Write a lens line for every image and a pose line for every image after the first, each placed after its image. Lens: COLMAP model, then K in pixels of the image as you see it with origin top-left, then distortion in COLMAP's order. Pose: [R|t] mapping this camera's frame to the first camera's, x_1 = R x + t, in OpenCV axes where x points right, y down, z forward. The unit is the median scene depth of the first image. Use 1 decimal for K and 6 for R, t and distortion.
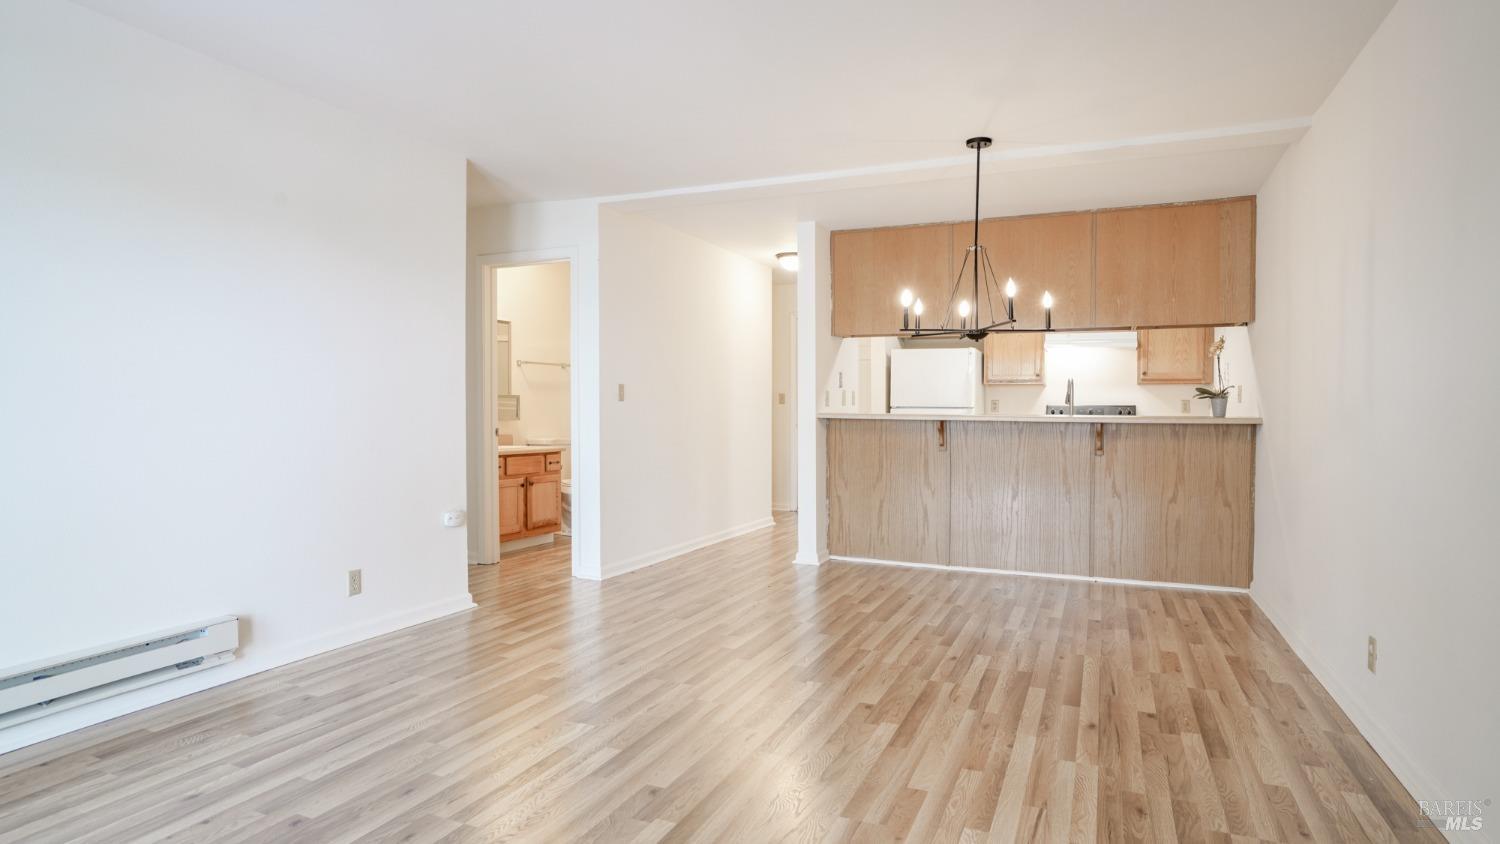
lens RADIAL K [[833.5, 0, 750.0], [0, 833.5, 422.0], [0, 0, 1]] dist [-0.050581, 0.044860]
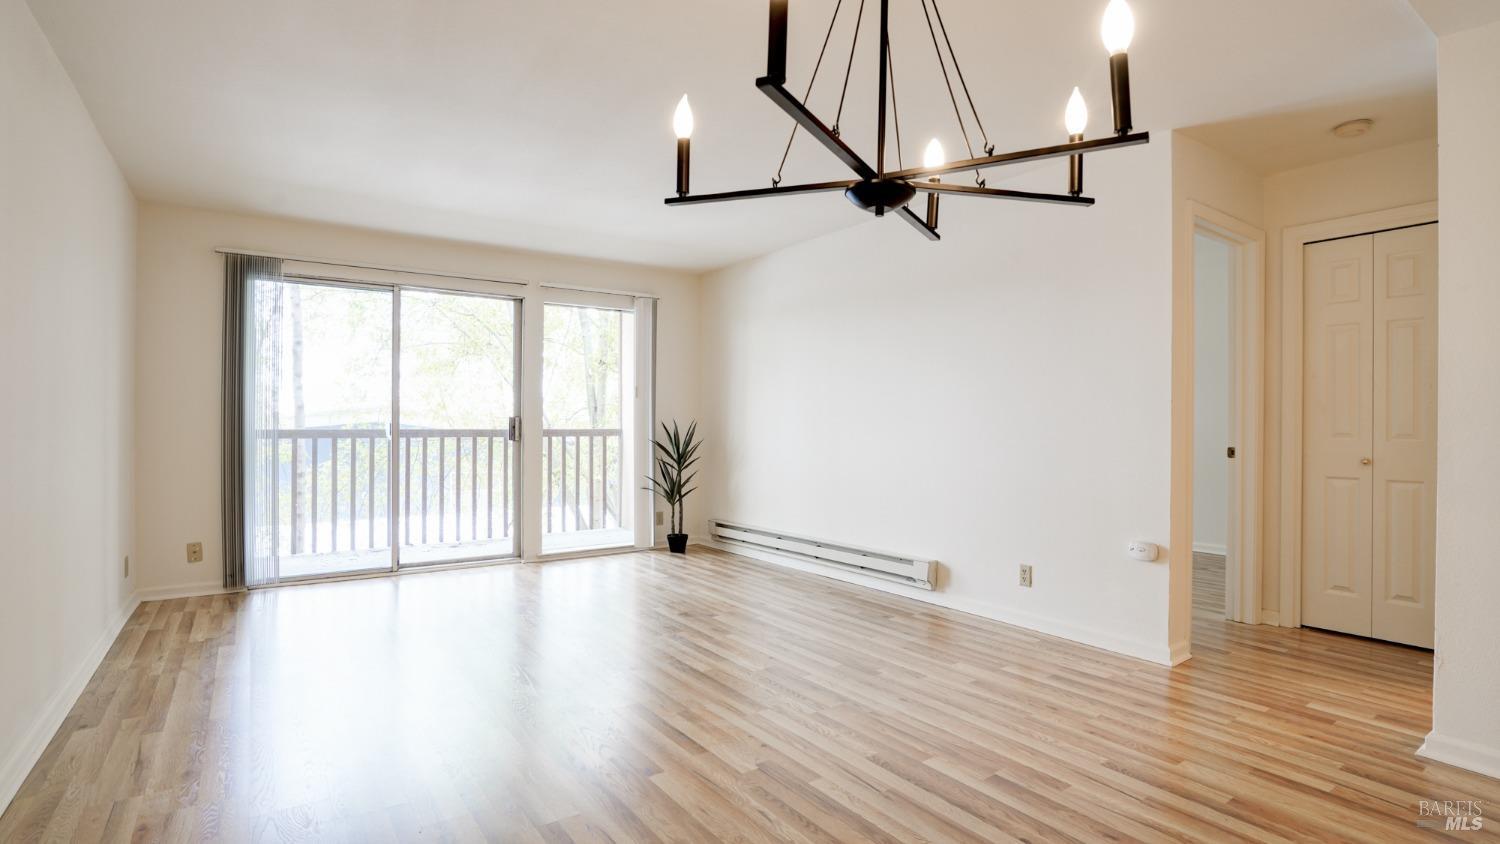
lens RADIAL K [[704.7, 0, 730.3], [0, 704.7, 423.9], [0, 0, 1]] dist [-0.064038, 0.023264]
pose [[-0.526804, -0.005129, -0.849972, 0.509755], [-0.023903, 0.999676, 0.008783, -0.014623], [0.849651, 0.024944, -0.526755, 1.040547]]
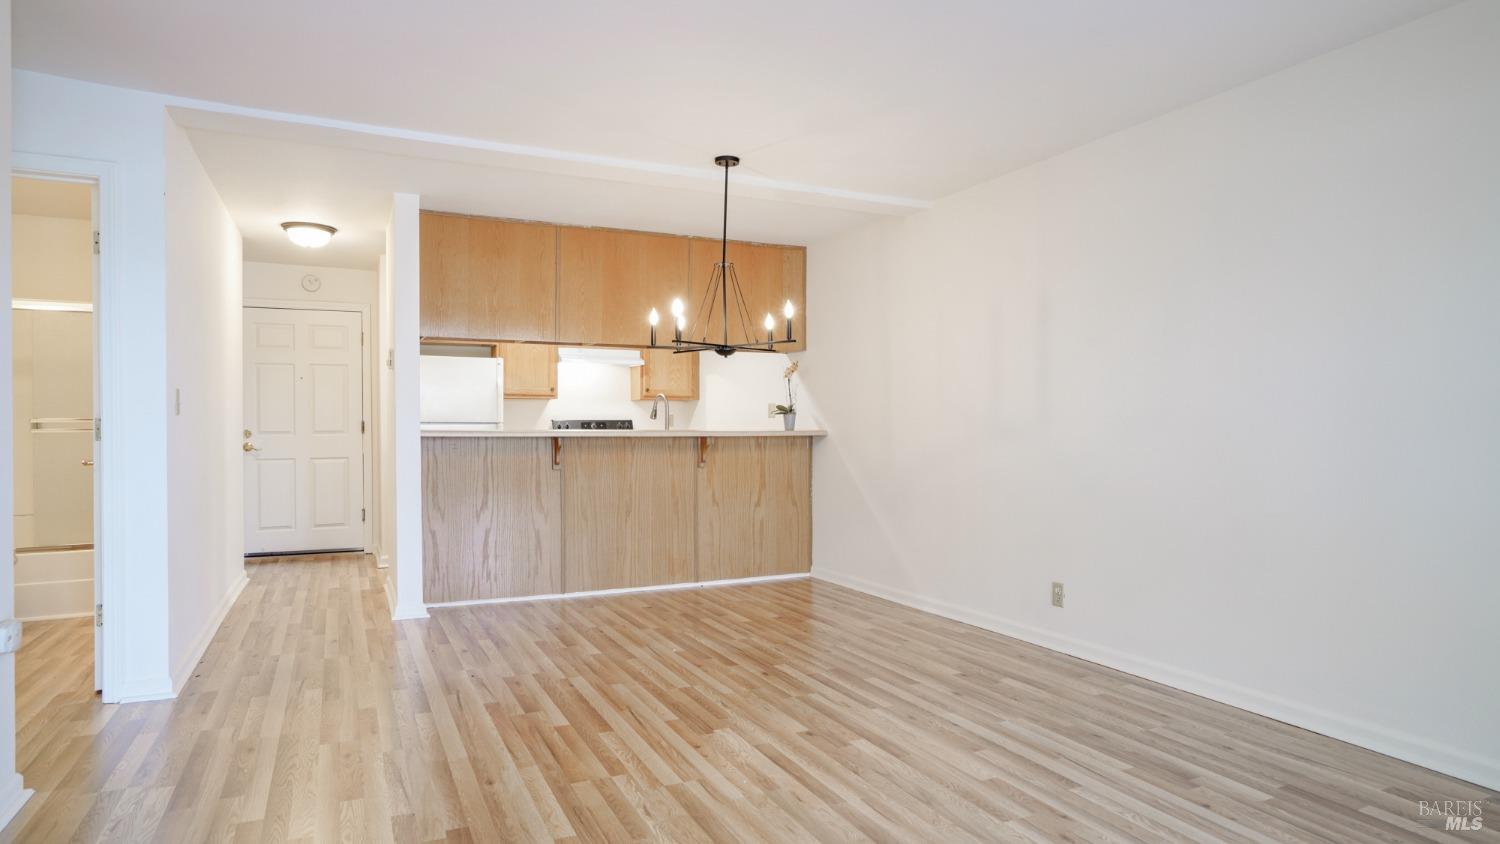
lens RADIAL K [[865.0, 0, 750.0], [0, 865.0, 422.0], [0, 0, 1]] dist [-0.027449, 0.000320]
pose [[0.644690, -0.003945, 0.764434, -0.484956], [0.016384, 0.999828, -0.008657, -0.009100], [-0.764269, 0.018105, 0.644644, 0.288496]]
